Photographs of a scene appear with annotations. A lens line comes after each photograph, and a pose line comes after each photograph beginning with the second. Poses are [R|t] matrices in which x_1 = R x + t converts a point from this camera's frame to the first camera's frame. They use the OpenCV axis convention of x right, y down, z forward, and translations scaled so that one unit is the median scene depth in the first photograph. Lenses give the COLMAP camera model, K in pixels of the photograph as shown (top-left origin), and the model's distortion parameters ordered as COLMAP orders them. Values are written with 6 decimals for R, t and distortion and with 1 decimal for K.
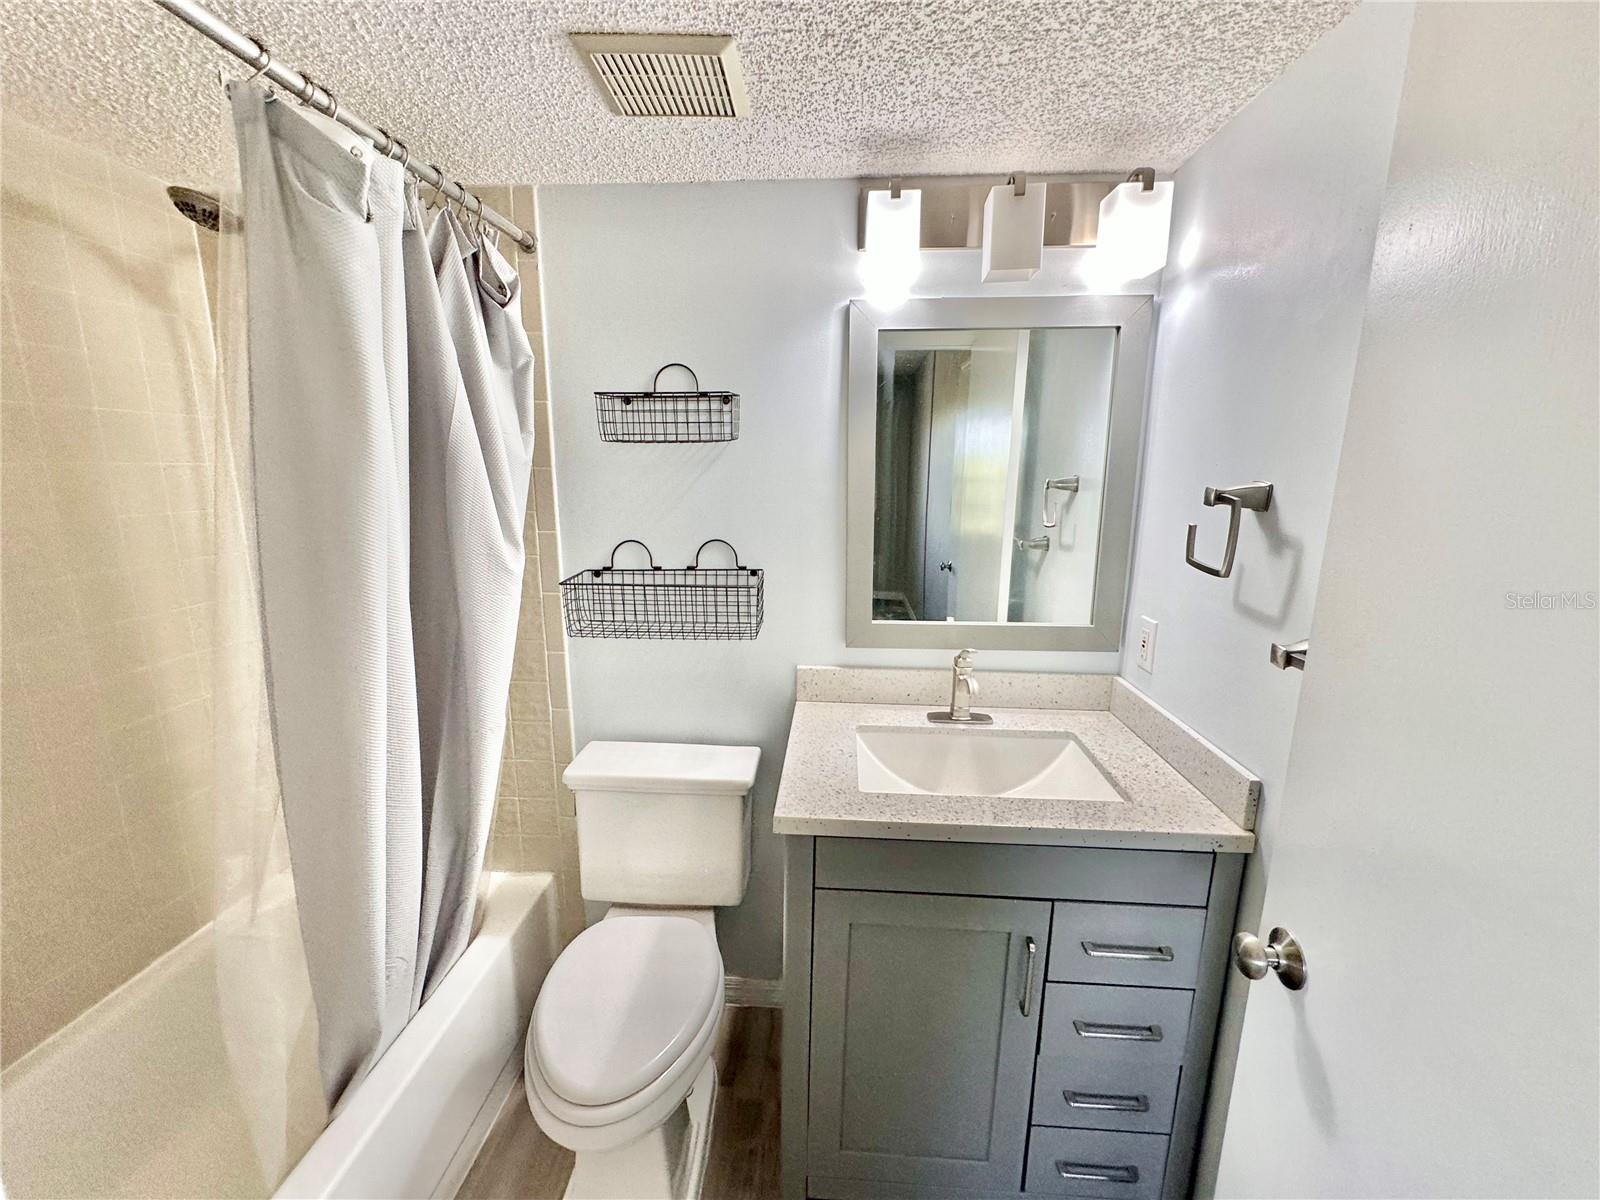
lens RADIAL K [[640.5, 0, 808.4], [0, 640.5, 590.5], [0, 0, 1]] dist [-0.005938, 0.001151]
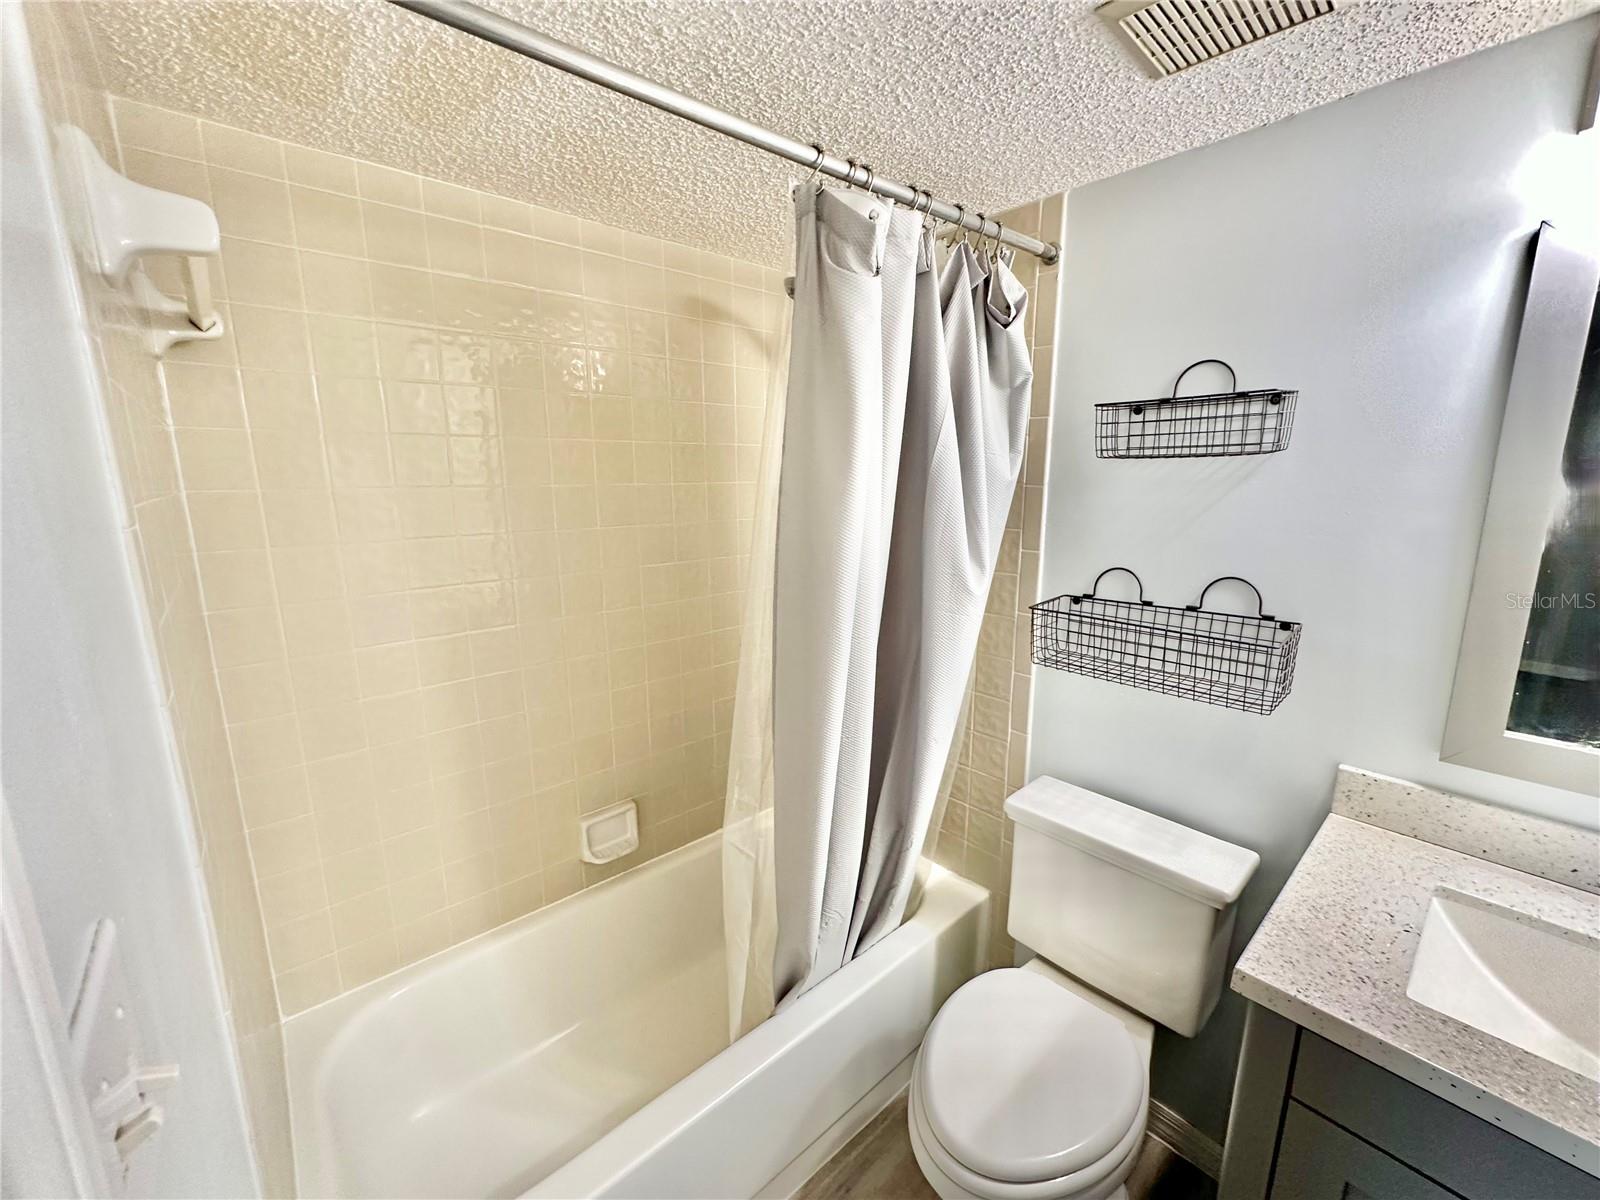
lens RADIAL K [[640.5, 0, 795.9], [0, 640.5, 597.4], [0, 0, 1]] dist [-0.005938, 0.001151]
pose [[0.702493, 0.126432, -0.700370, 0.034852], [-0.127591, 0.990523, 0.050832, -0.028895], [0.700160, 0.053652, 0.711967, 0.067587]]
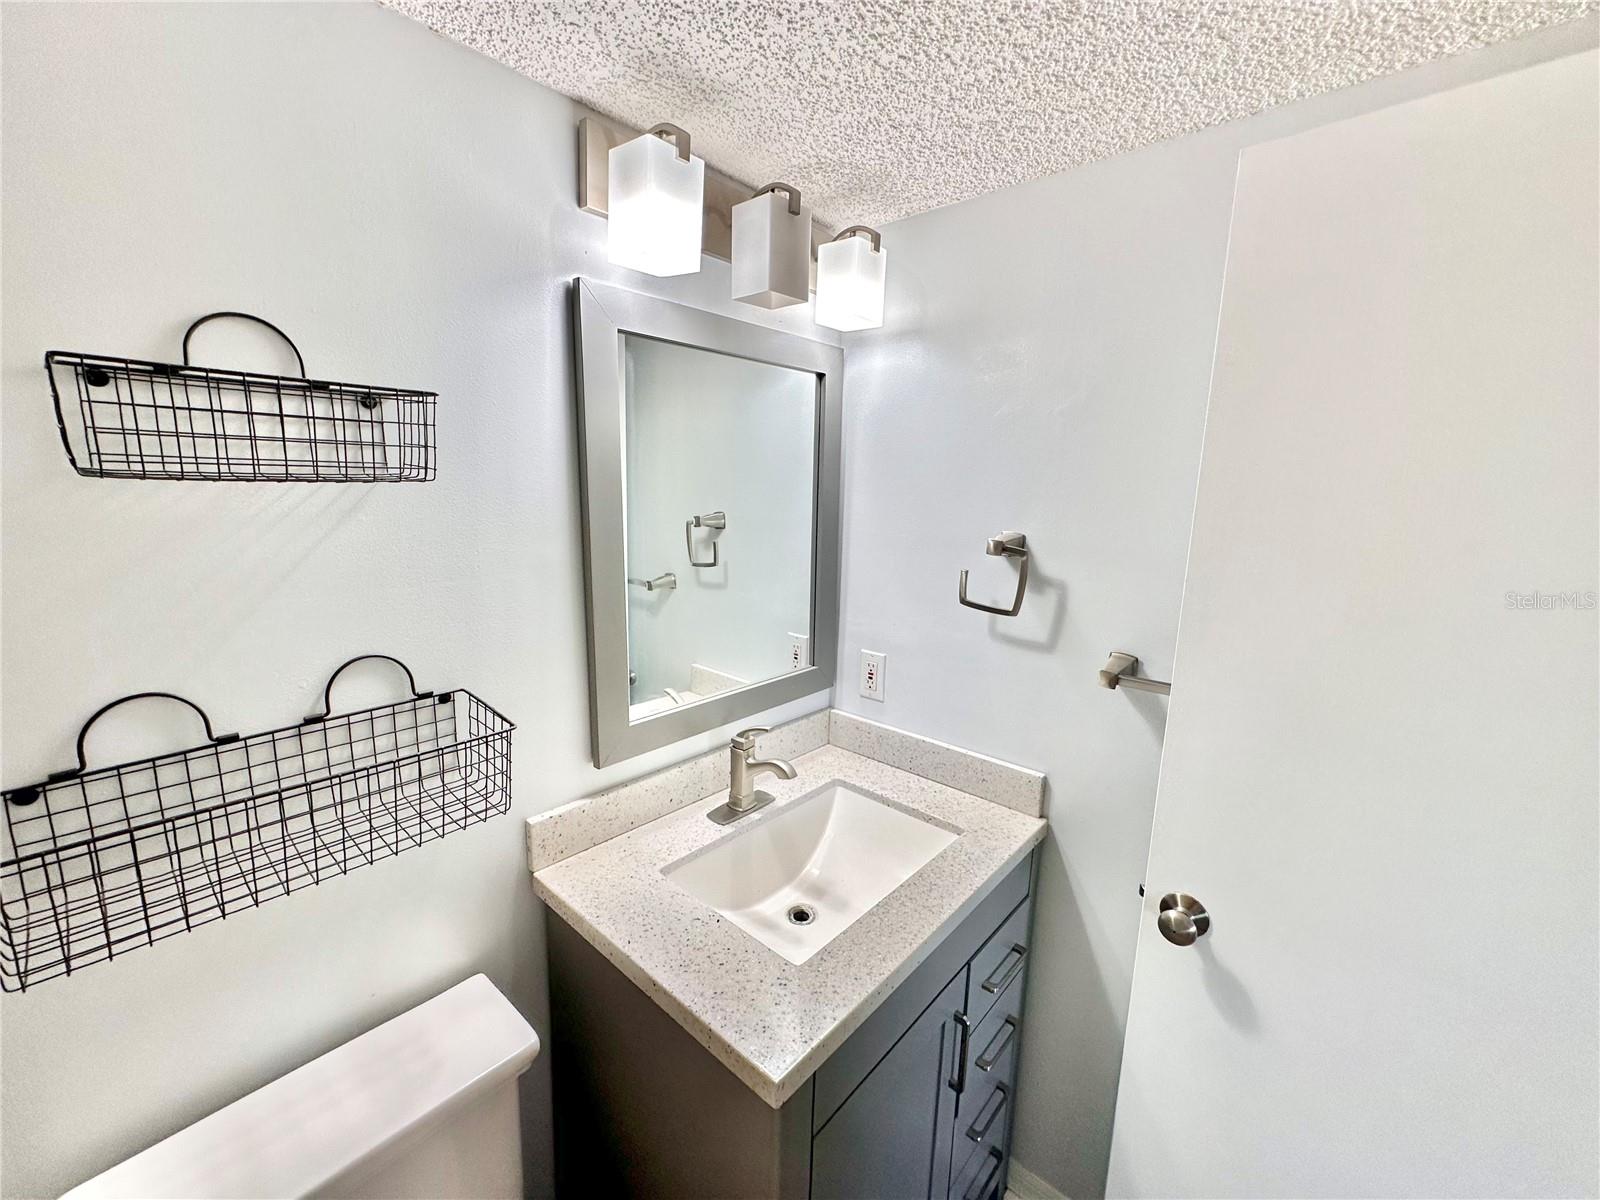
lens RADIAL K [[640.5, 0, 794.7], [0, 640.5, 595.2], [0, 0, 1]] dist [-0.005938, 0.001151]
pose [[0.621656, -0.125034, 0.773247, -0.360887], [0.125057, 0.990358, 0.059601, -0.128310], [-0.773243, 0.059649, 0.631298, 0.409065]]
